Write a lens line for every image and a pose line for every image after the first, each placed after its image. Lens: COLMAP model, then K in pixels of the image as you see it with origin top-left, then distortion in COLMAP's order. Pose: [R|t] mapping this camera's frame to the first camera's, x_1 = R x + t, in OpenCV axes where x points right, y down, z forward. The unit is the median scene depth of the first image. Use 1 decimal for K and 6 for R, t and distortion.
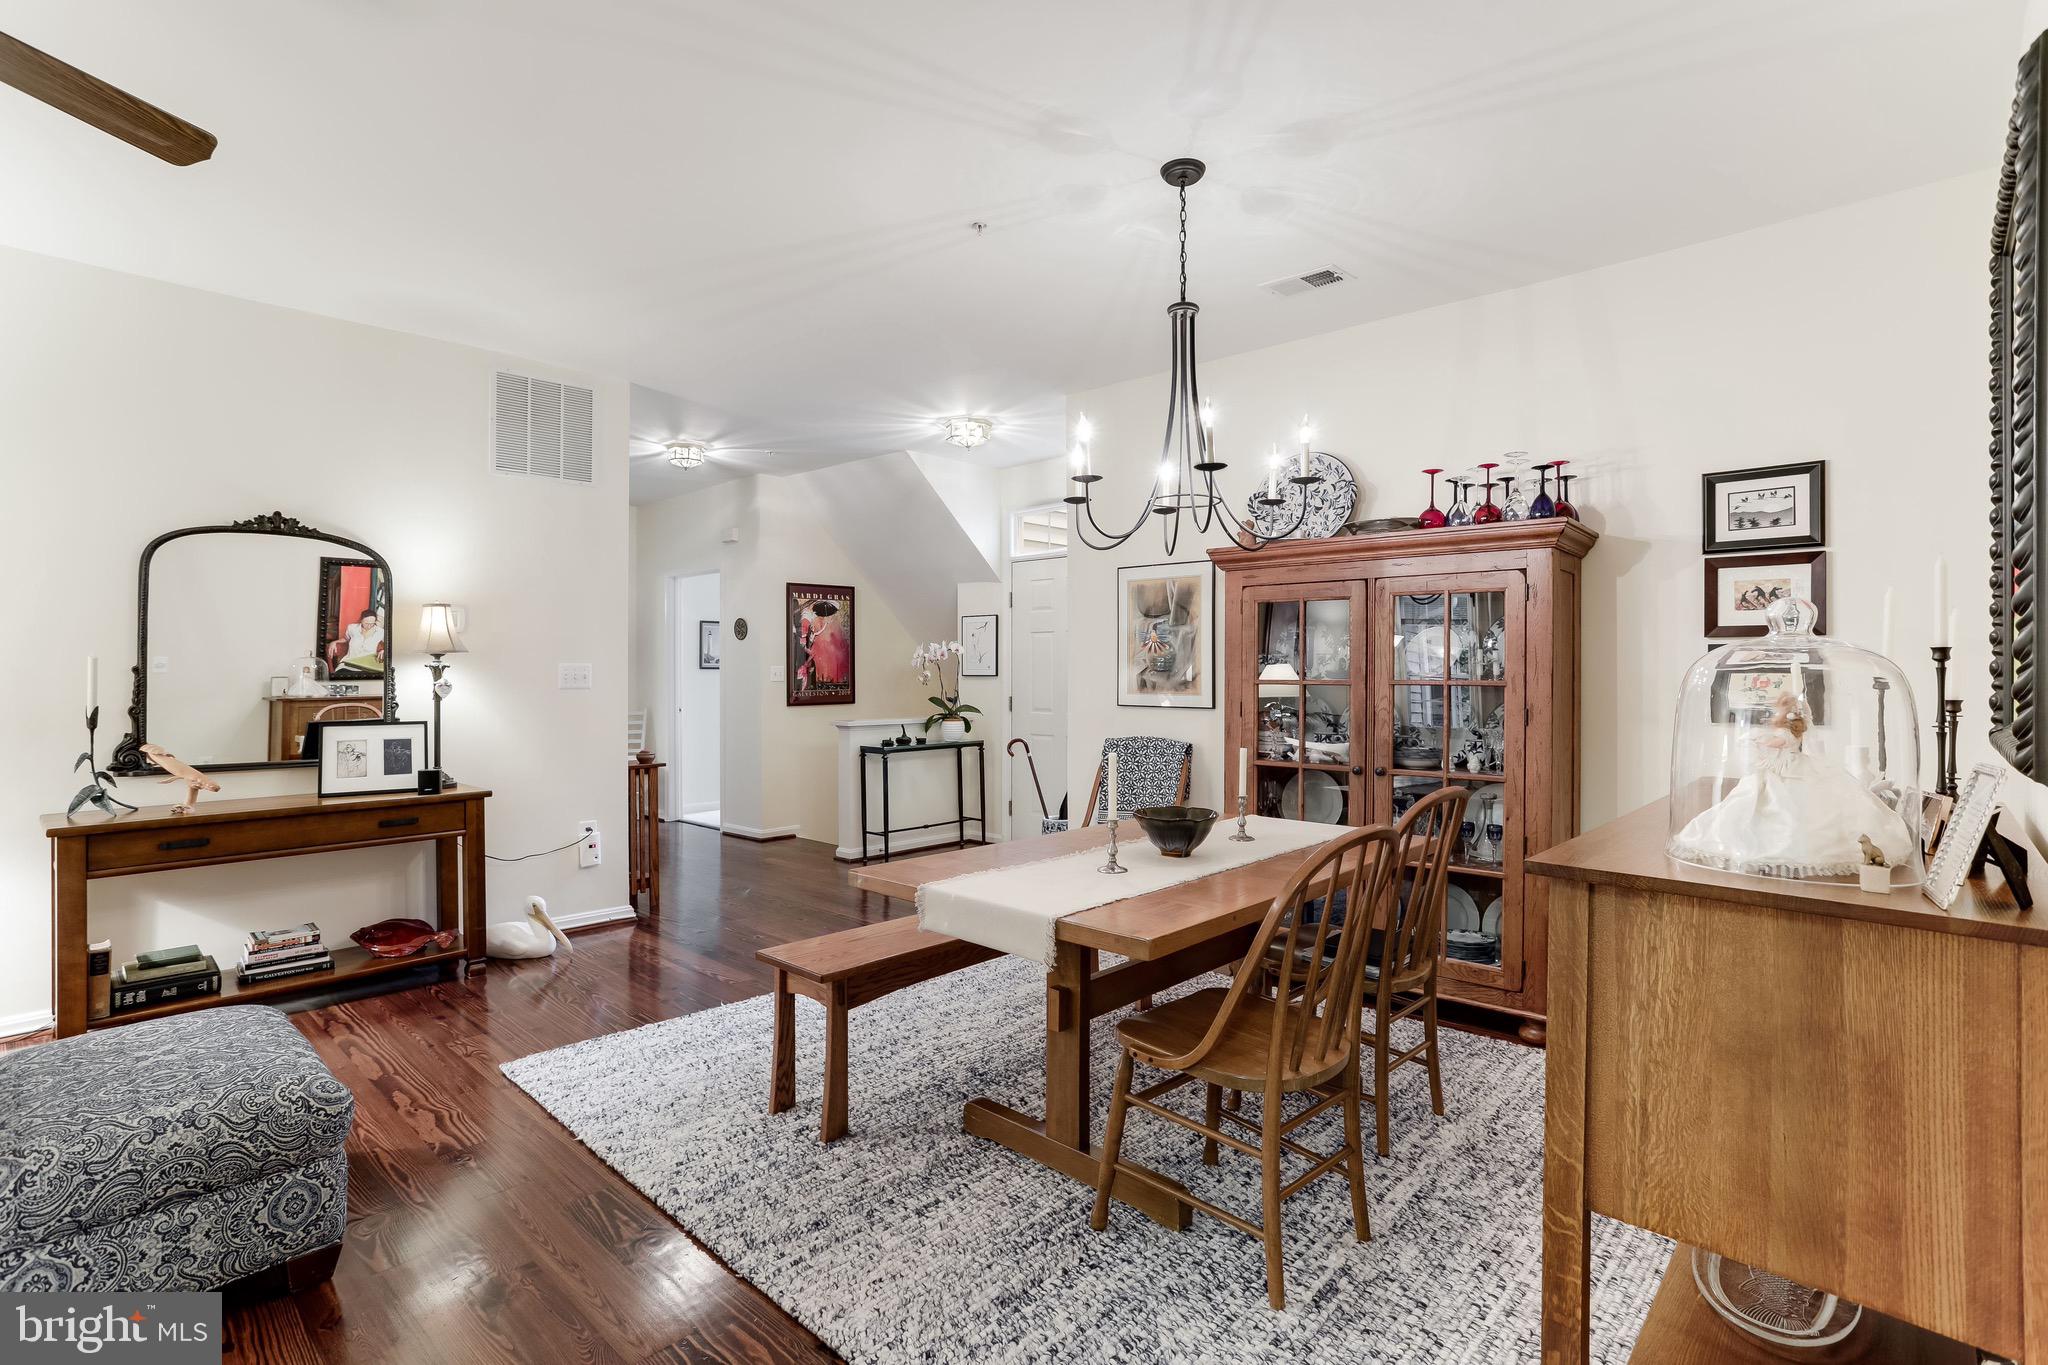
lens RADIAL K [[983.8, 0, 1008.4], [0, 983.8, 679.2], [0, 0, 1]] dist [-0.026414, 0.007402]
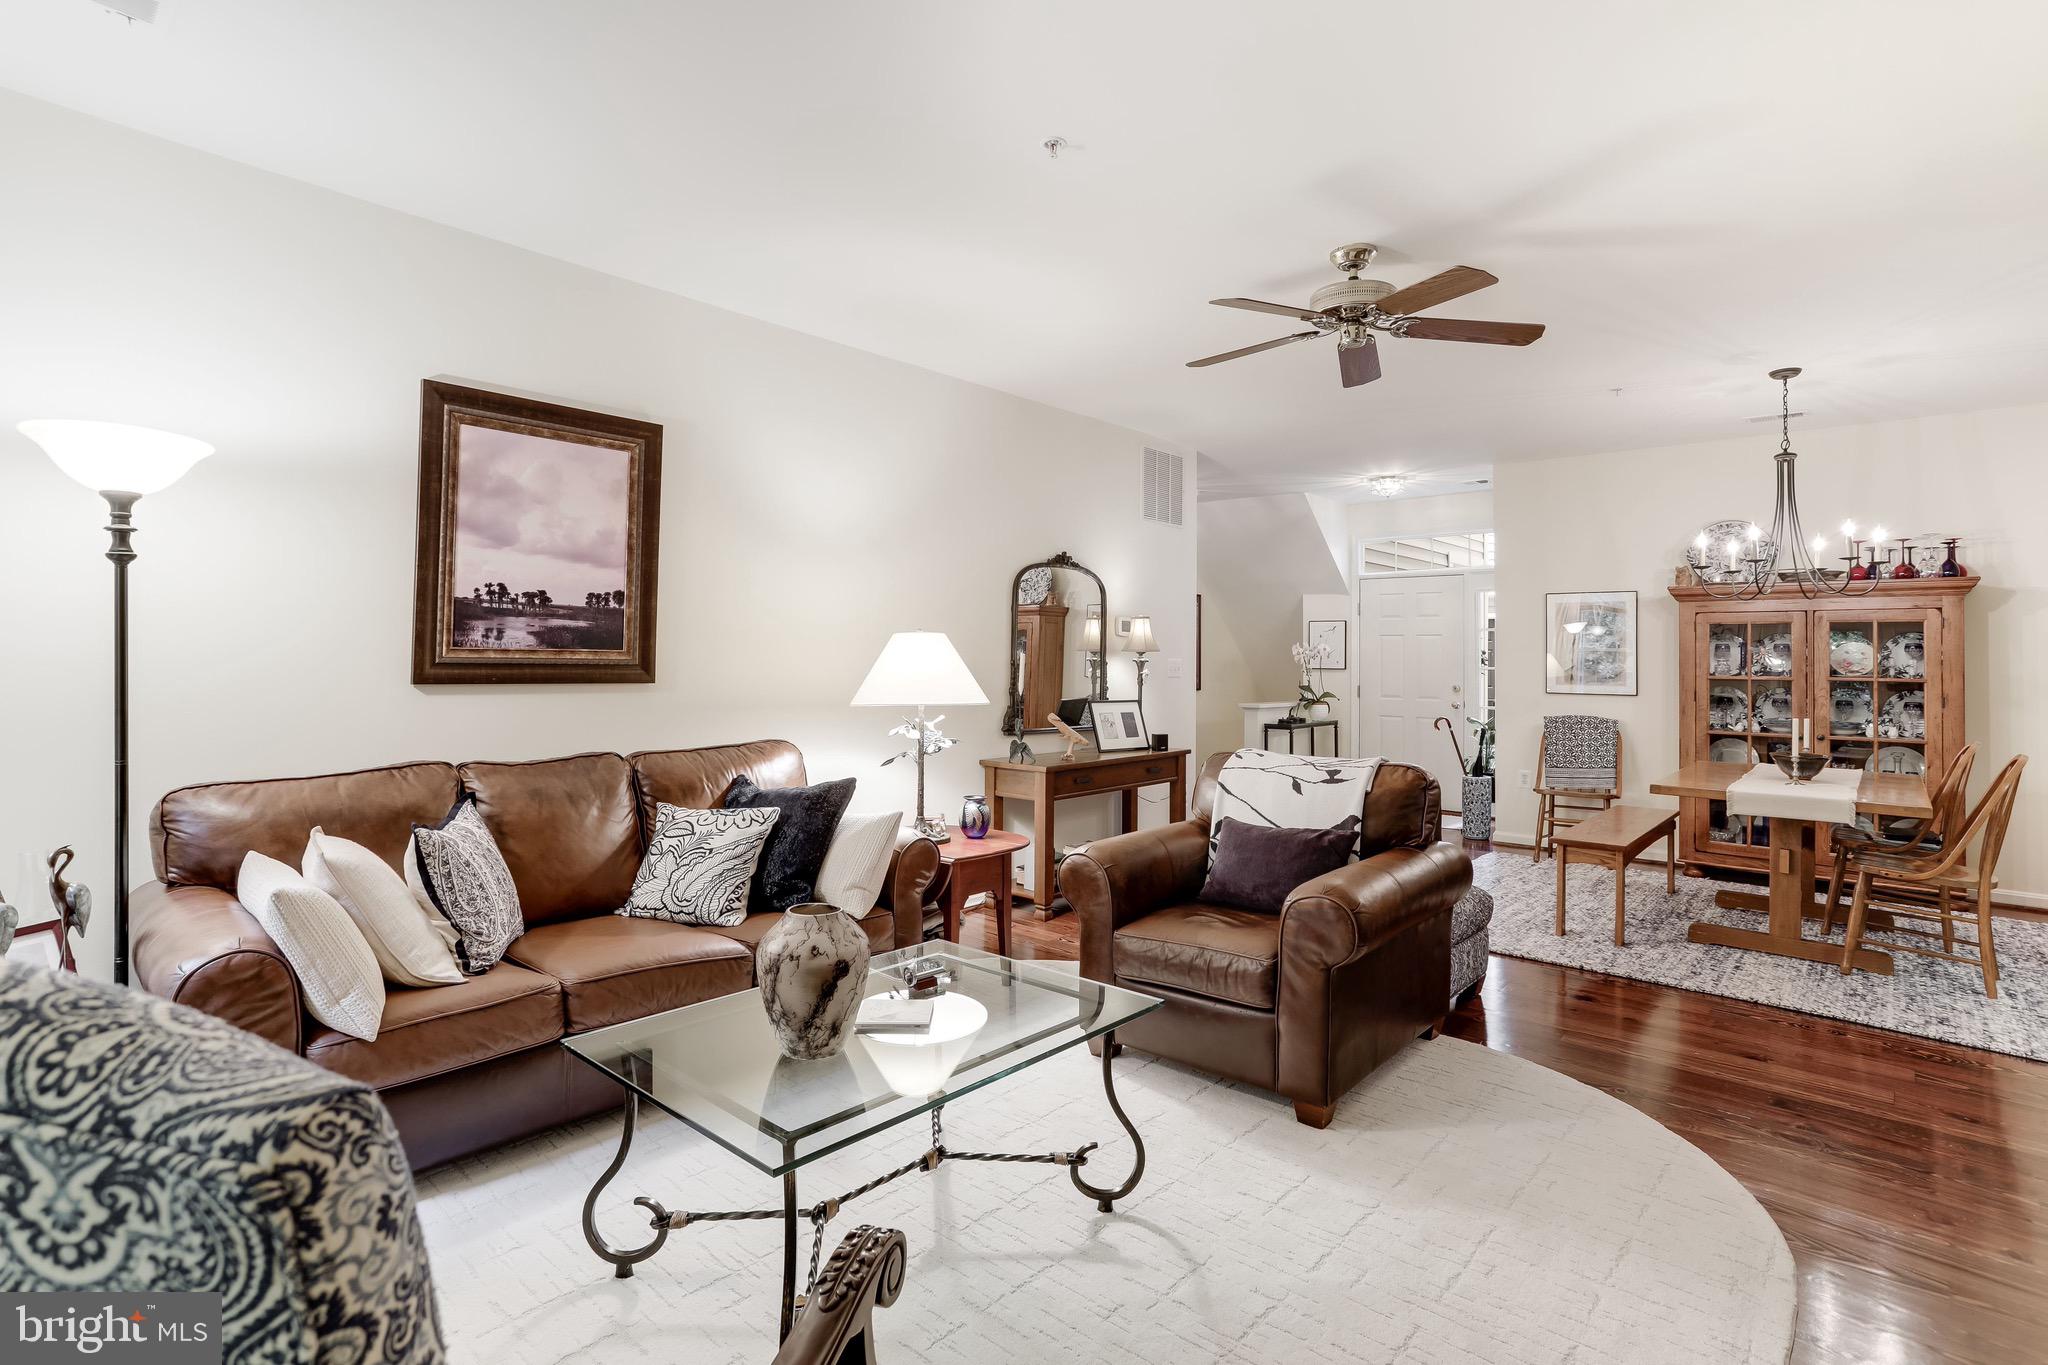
lens RADIAL K [[983.8, 0, 1025.0], [0, 983.8, 657.6], [0, 0, 1]] dist [-0.026414, 0.007402]
pose [[0.999418, 0.008862, 0.032945, -0.488621], [-0.008518, 0.999908, -0.010579, -0.001272], [-0.033036, 0.010292, 0.999401, -0.255927]]
